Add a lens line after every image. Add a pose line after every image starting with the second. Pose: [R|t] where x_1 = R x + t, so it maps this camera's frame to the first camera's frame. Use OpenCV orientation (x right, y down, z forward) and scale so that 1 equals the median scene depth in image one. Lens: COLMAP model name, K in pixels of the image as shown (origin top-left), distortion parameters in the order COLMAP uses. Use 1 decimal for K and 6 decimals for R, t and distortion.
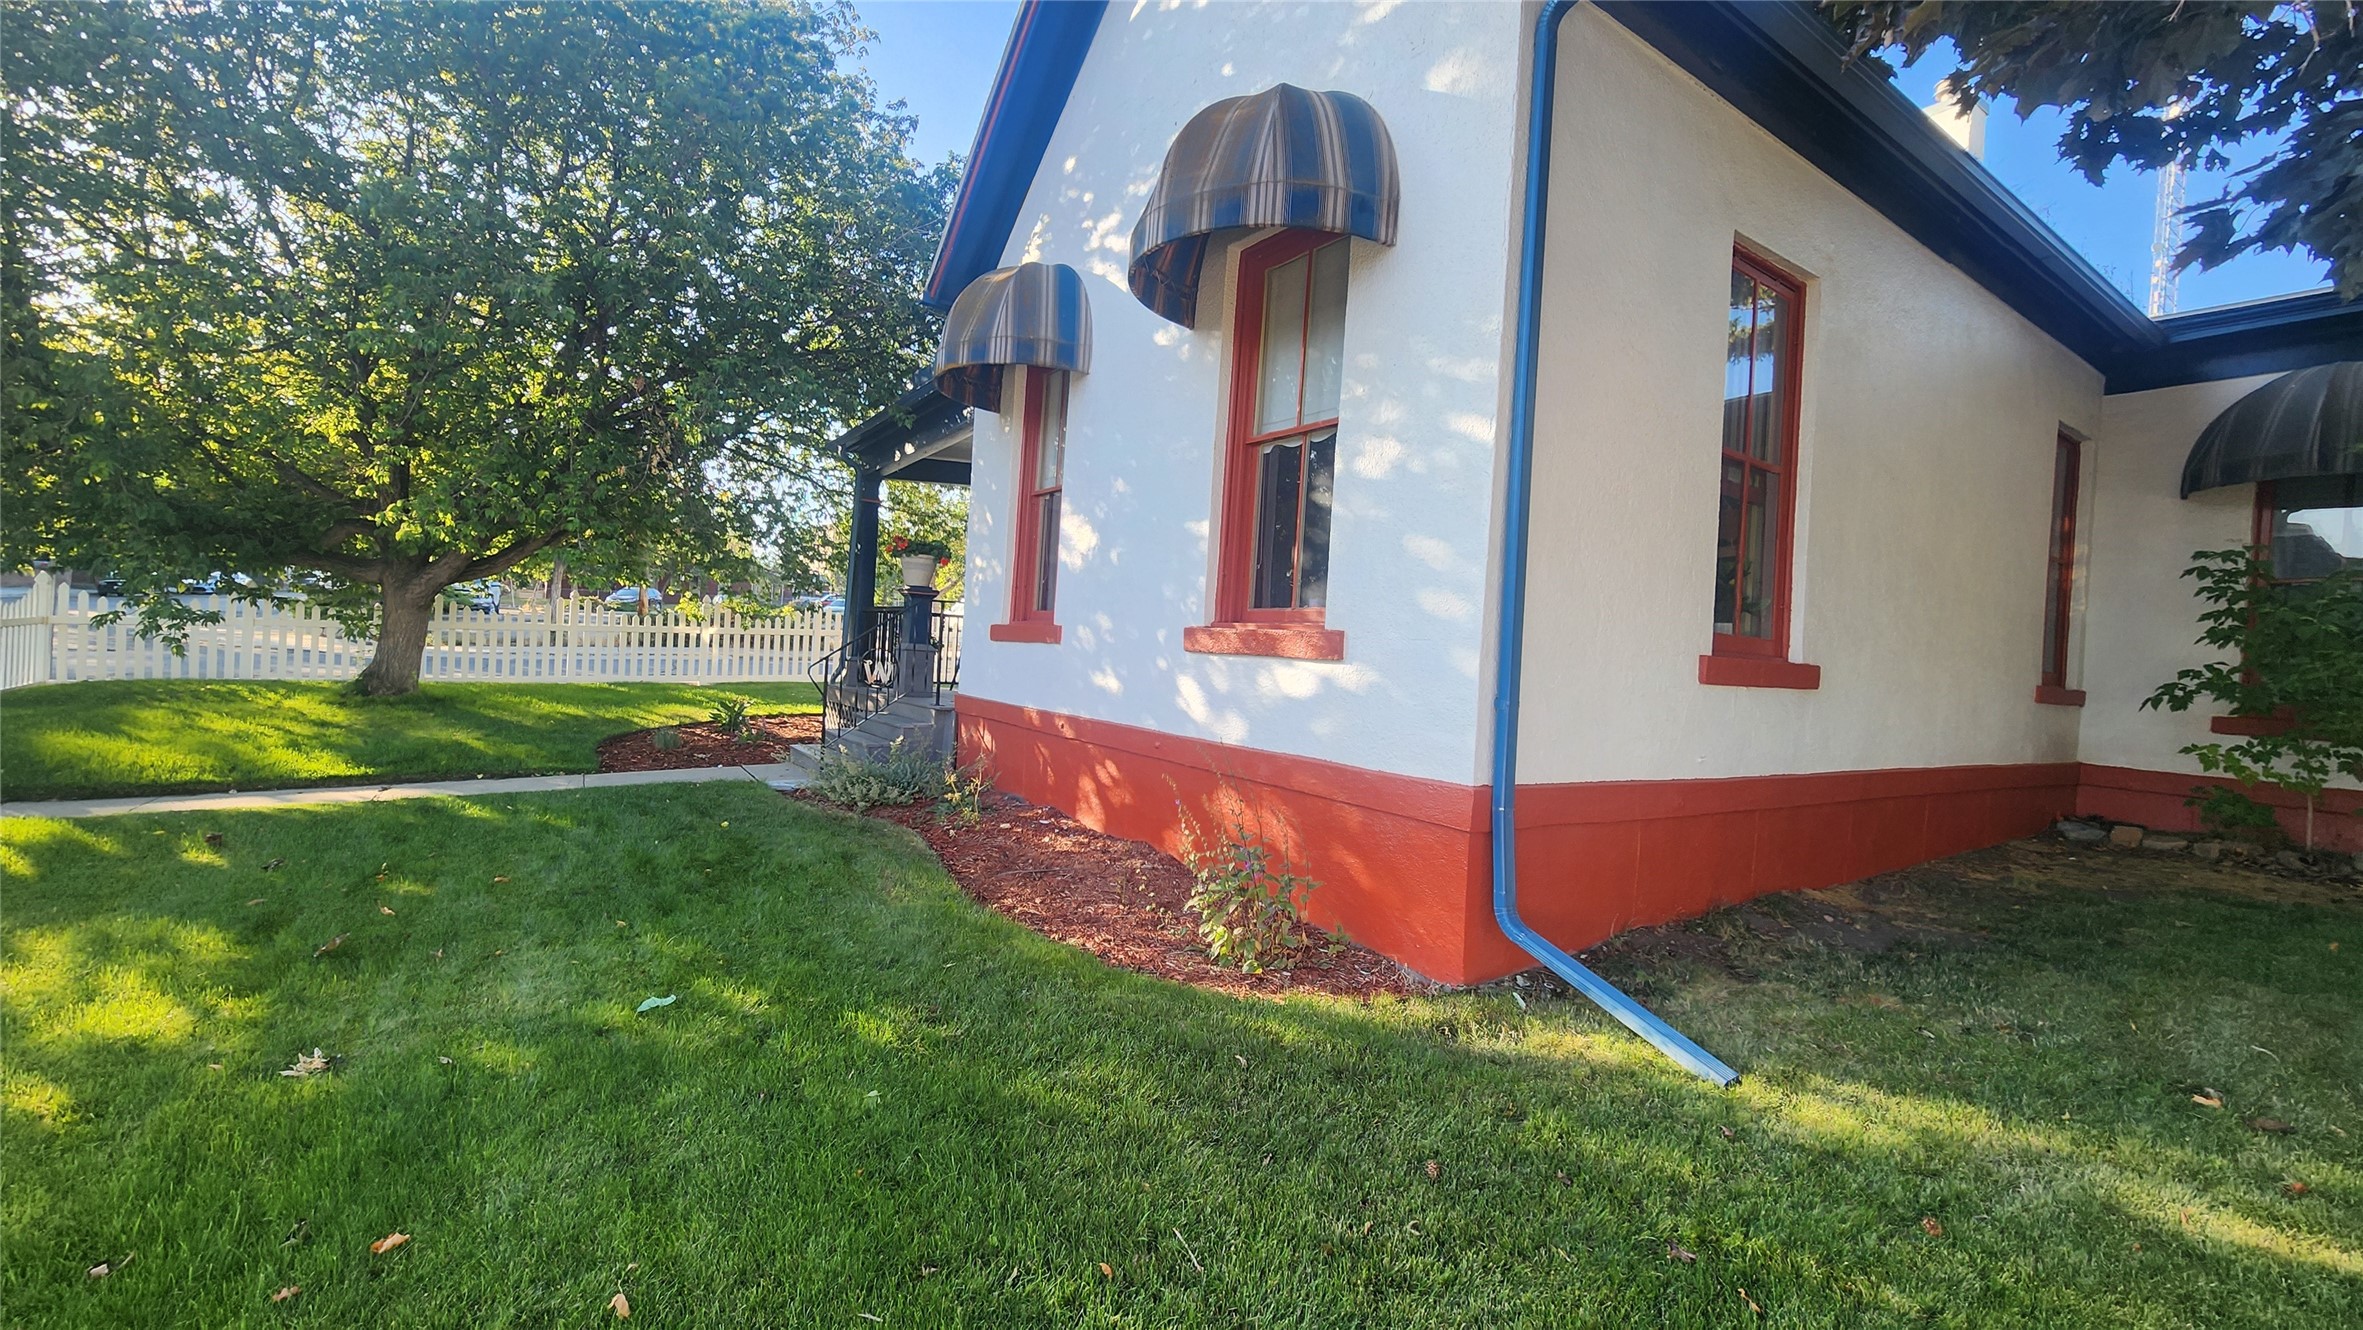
lens RADIAL K [[961.0, 0, 1181.5], [0, 961.0, 665.0], [0, 0, 1]] dist [0.003353, 0.000185]
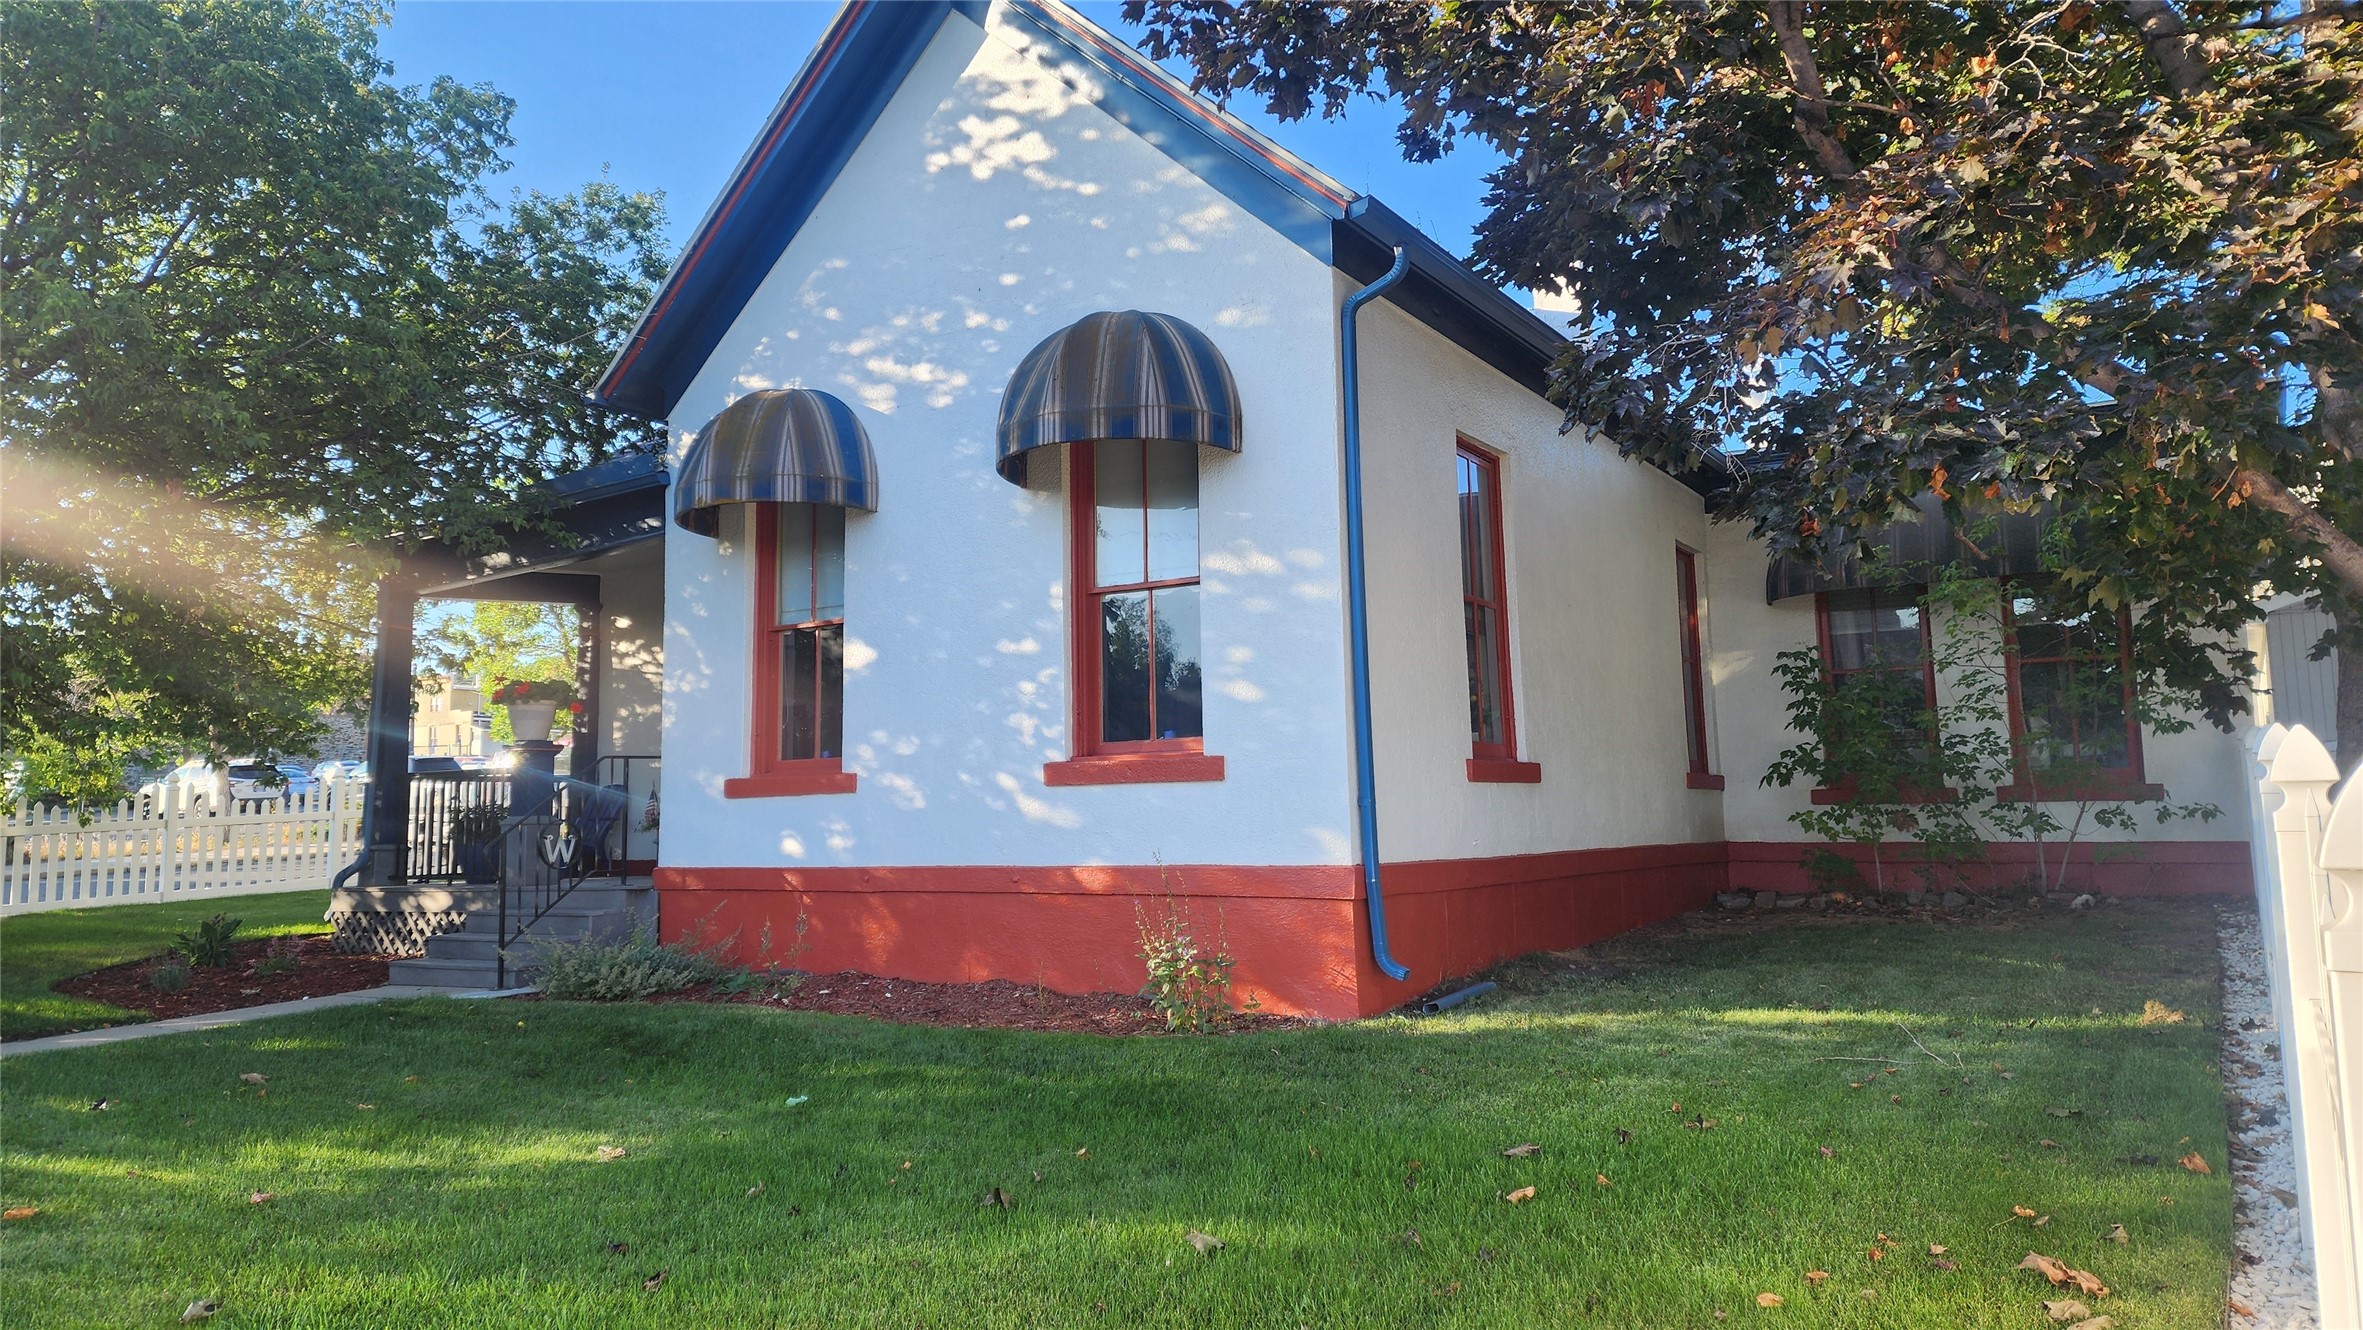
lens RADIAL K [[1561.4, 0, 1124.6], [0, 1561.4, 649.5], [0, 0, 1]] dist [0.057792, -0.001731]
pose [[0.926308, -0.034808, 0.375156, -0.464020], [0.077537, 0.992021, -0.099406, 0.012003], [-0.368703, 0.121169, 0.921616, -0.537467]]
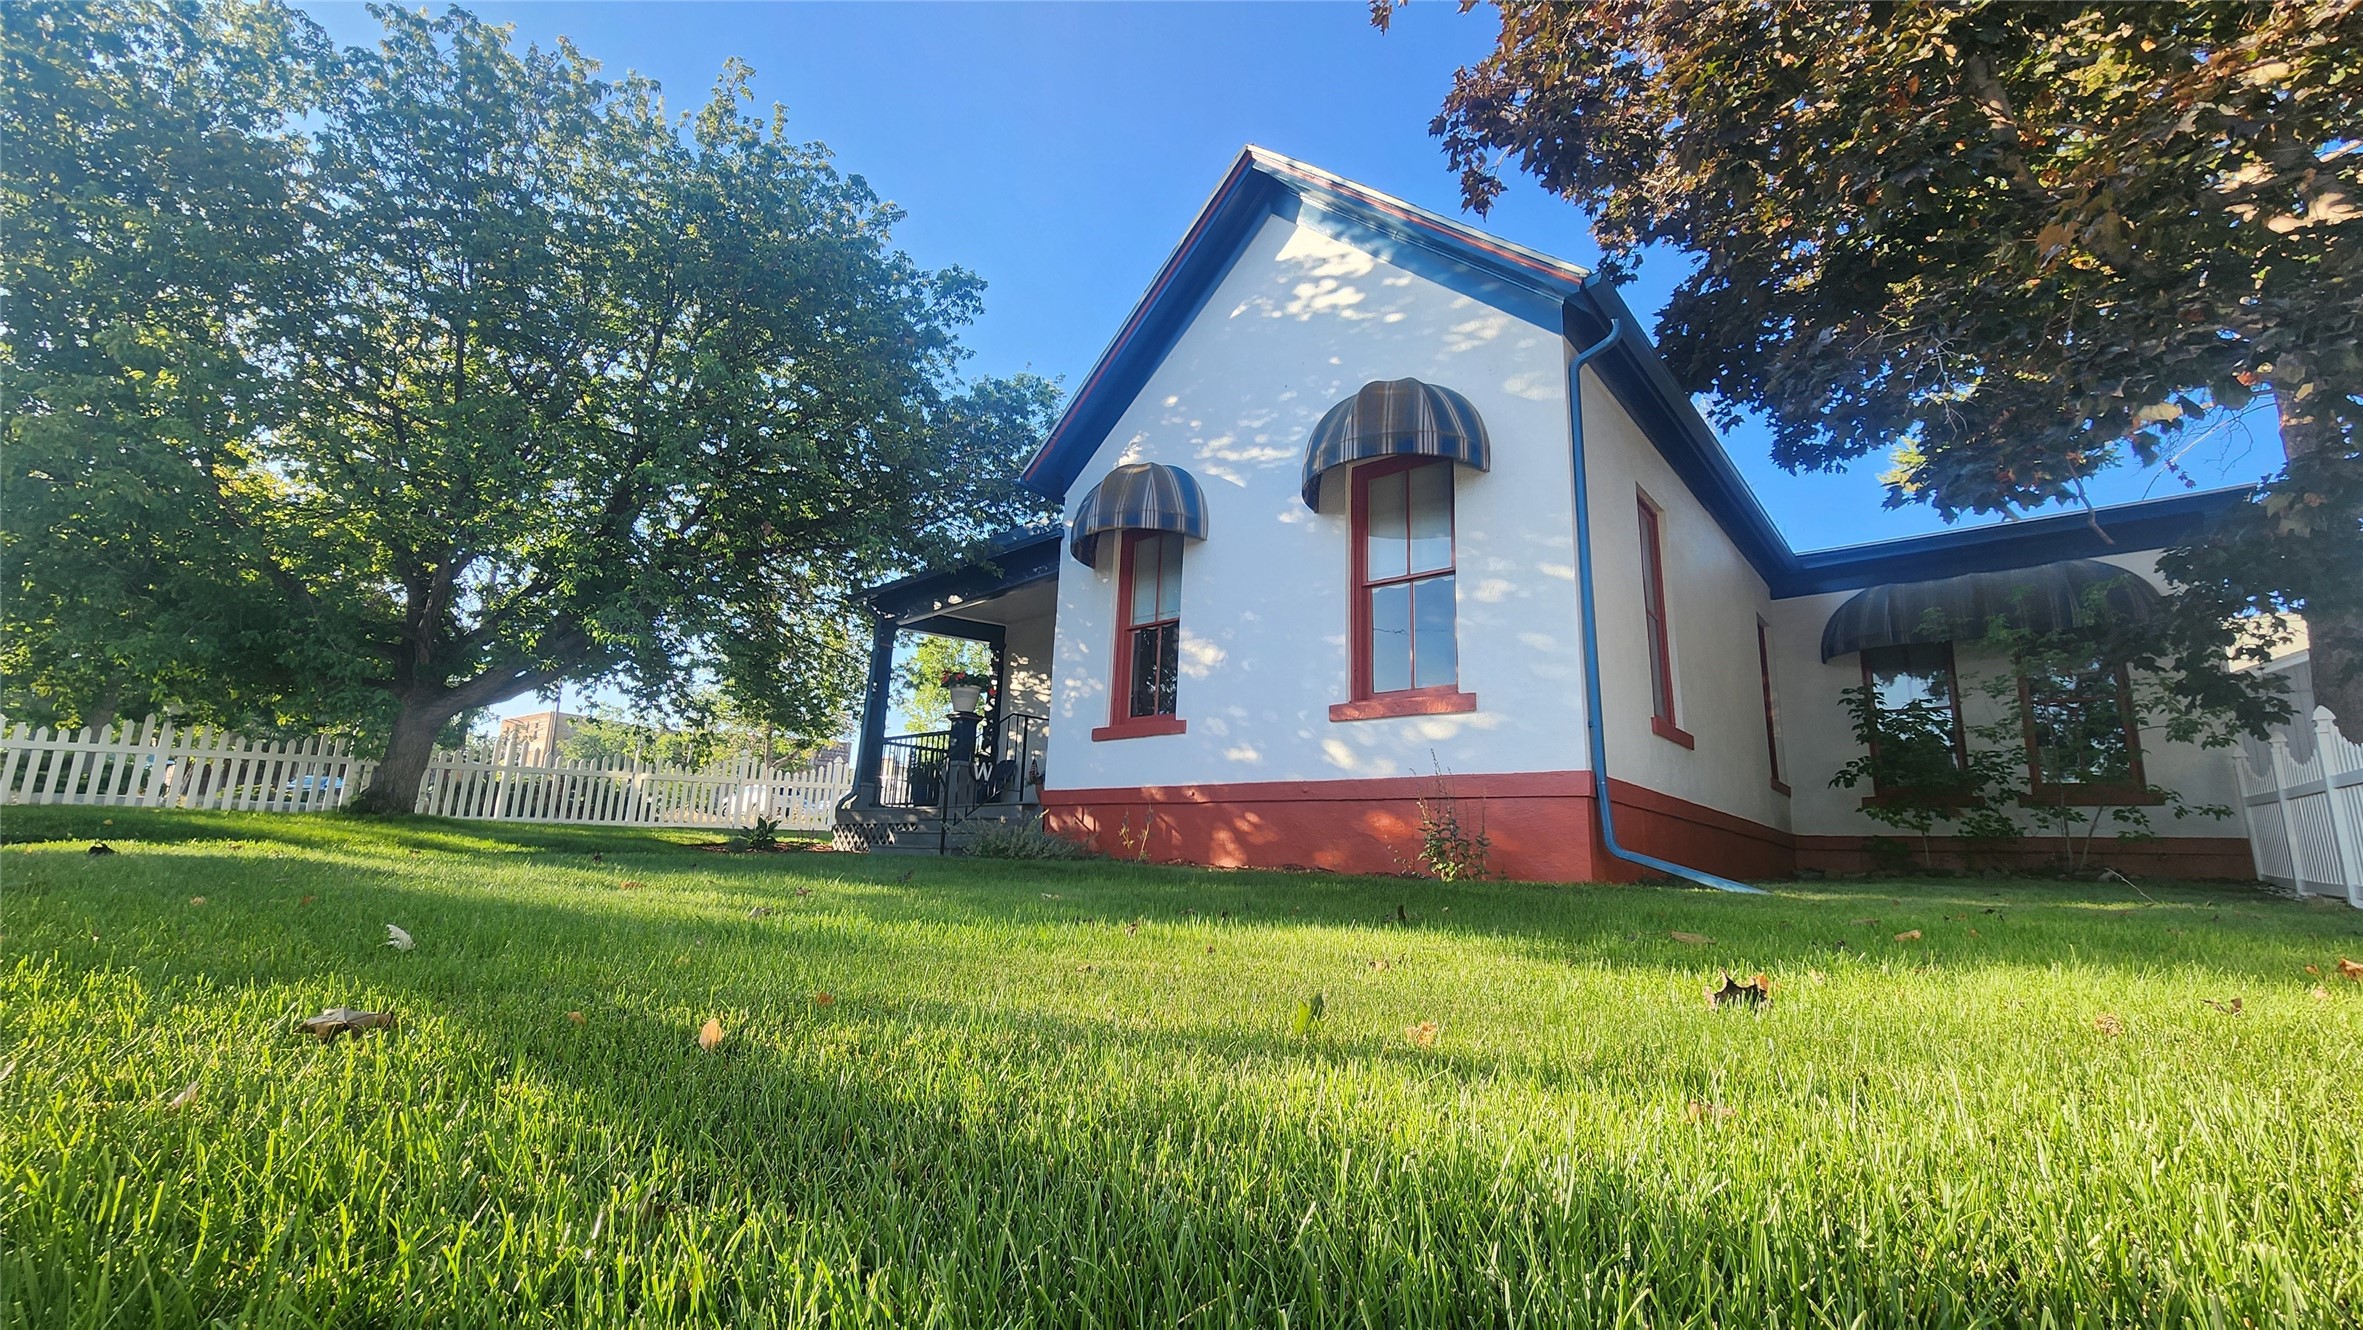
lens RADIAL K [[961.0, 0, 1181.5], [0, 961.0, 665.0], [0, 0, 1]] dist [0.003353, 0.000185]
pose [[0.964476, 0.032598, 0.262150, -0.495782], [0.022581, 0.978552, -0.204760, 0.160754], [-0.263202, 0.203406, 0.943054, -0.275485]]
